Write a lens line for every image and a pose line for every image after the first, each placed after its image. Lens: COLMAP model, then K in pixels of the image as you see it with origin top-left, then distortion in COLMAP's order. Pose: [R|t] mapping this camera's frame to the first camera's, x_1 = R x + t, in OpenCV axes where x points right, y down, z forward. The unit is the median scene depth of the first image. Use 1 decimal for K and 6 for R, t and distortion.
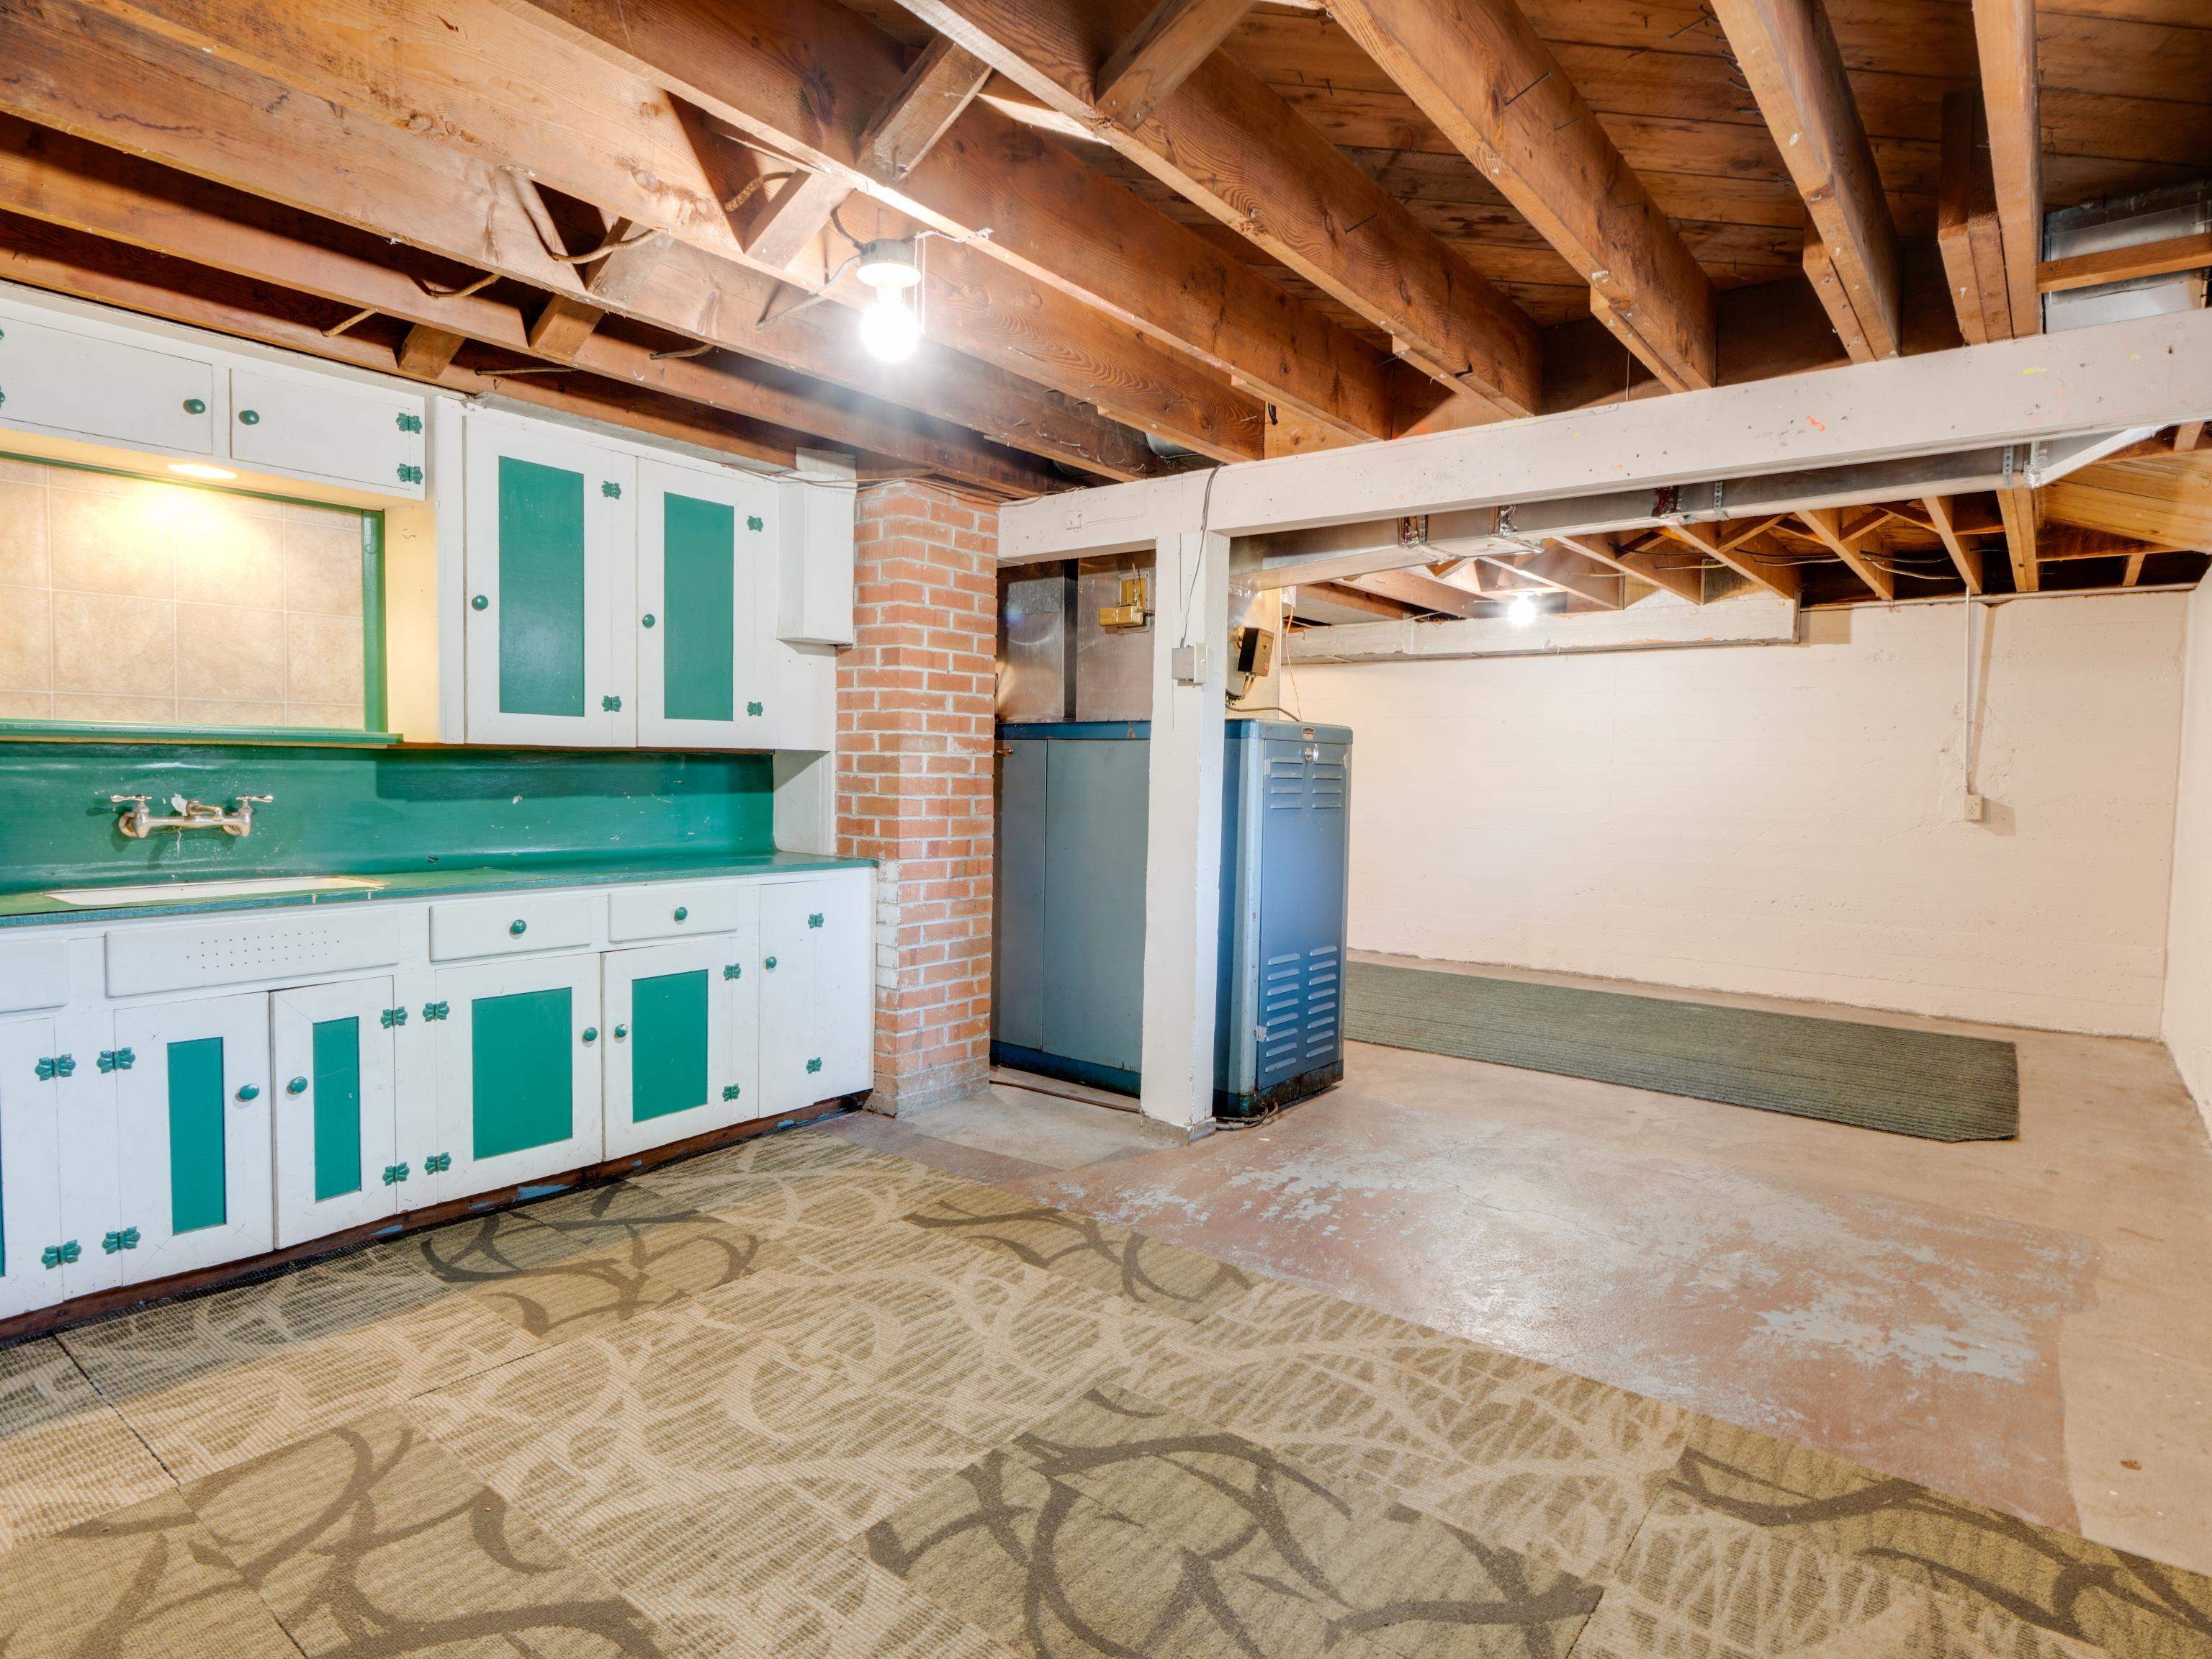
lens RADIAL K [[1214.5, 0, 1106.0], [0, 1214.5, 829.5], [0, 0, 1]] dist [-0.007141, -0.000245]
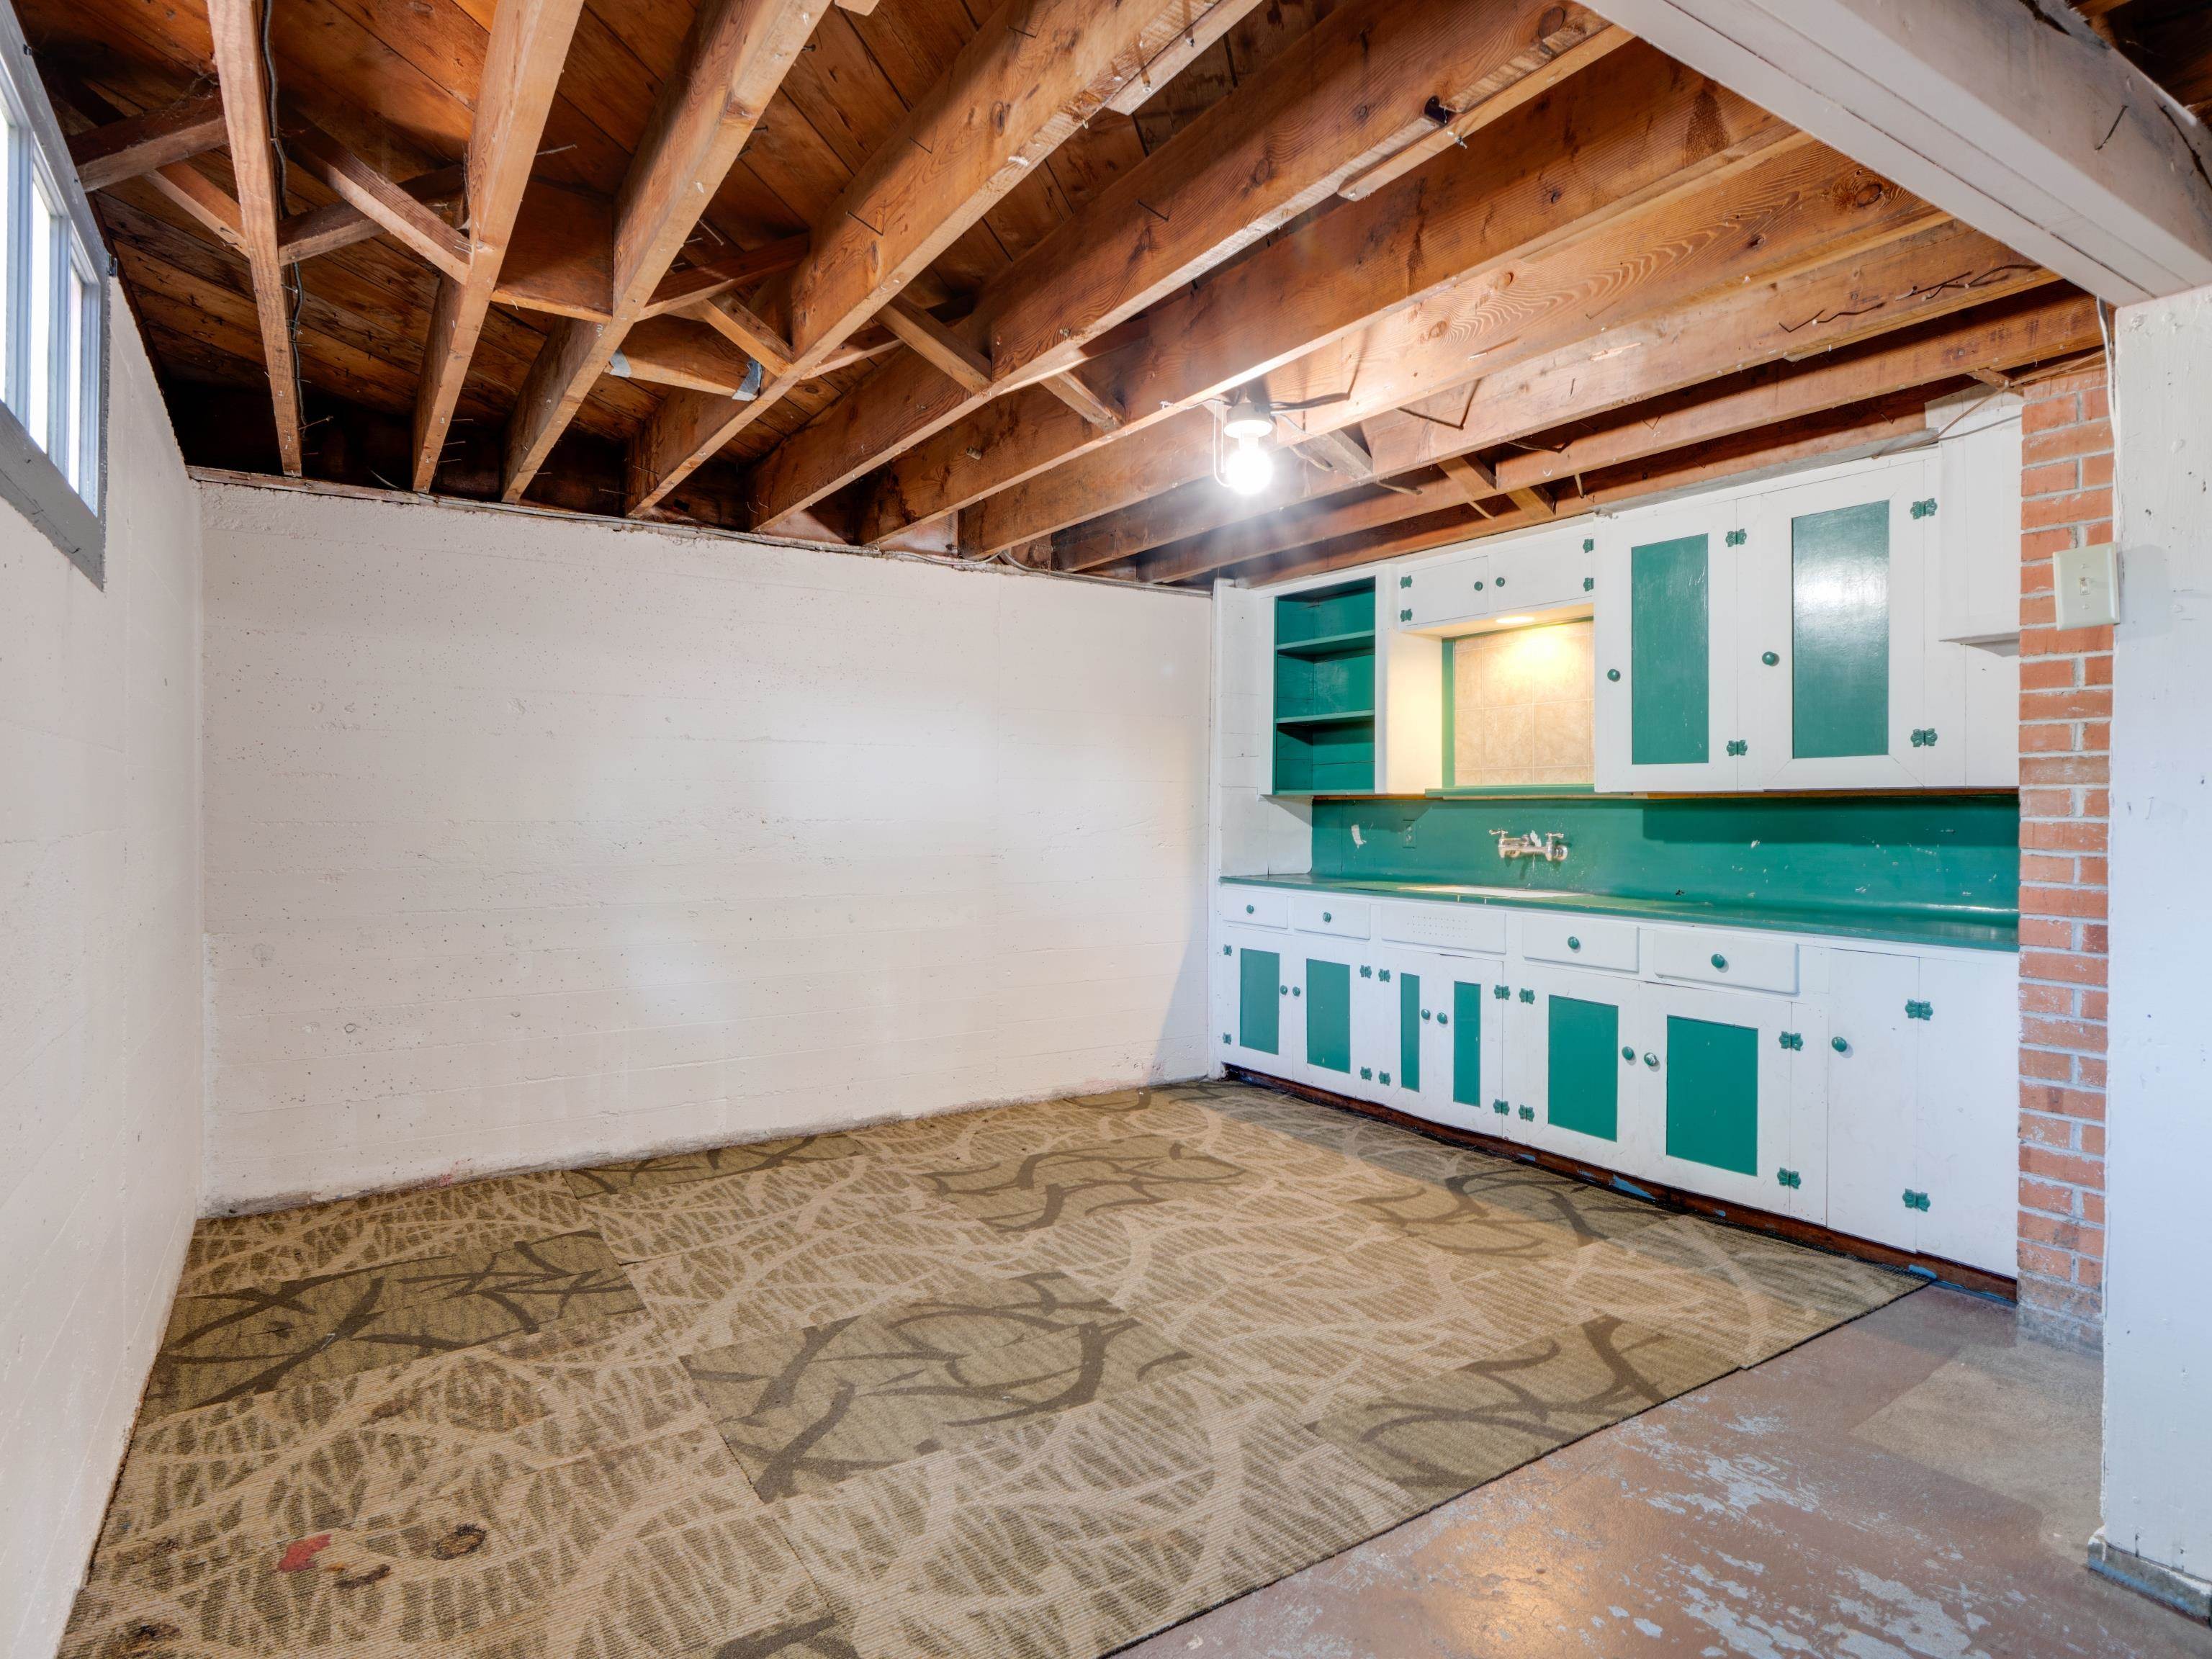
lens RADIAL K [[1223.6, 0, 1114.7], [0, 1223.6, 821.5], [0, 0, 1]] dist [-0.006087, 0.000210]
pose [[-0.326382, -0.006128, -0.945218, 0.858944], [-0.058774, 0.998176, 0.013823, -0.031518], [0.943409, 0.060066, -0.326147, 1.012611]]
